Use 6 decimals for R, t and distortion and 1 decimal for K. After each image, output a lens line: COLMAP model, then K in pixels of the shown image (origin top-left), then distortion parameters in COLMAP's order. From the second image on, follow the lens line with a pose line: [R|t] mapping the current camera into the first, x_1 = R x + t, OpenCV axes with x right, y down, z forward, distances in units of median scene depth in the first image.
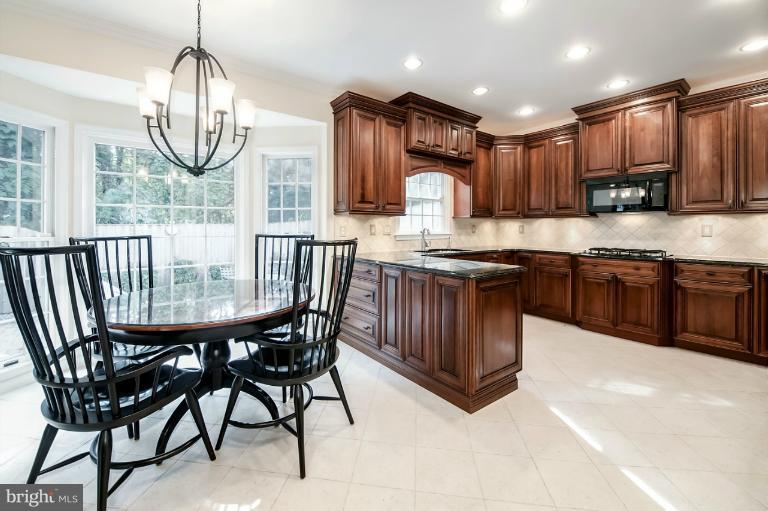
lens RADIAL K [[324.4, 0, 370.1], [0, 324.4, 227.8], [0, 0, 1]] dist [-0.000688, -0.000362]
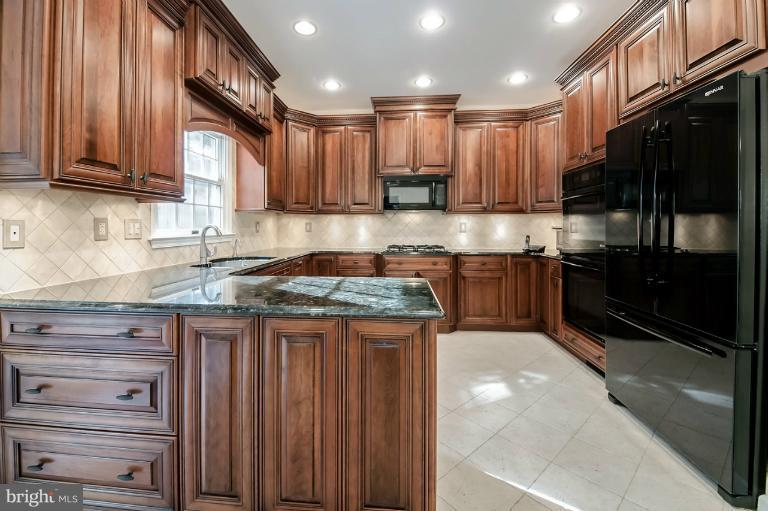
lens RADIAL K [[324.4, 0, 370.1], [0, 324.4, 227.8], [0, 0, 1]] dist [-0.000688, -0.000362]
pose [[0.653882, -0.005614, 0.756576, -0.092244], [0.003865, 0.999984, 0.004081, 0.003740], [-0.756587, 0.000256, 0.653893, 0.411854]]
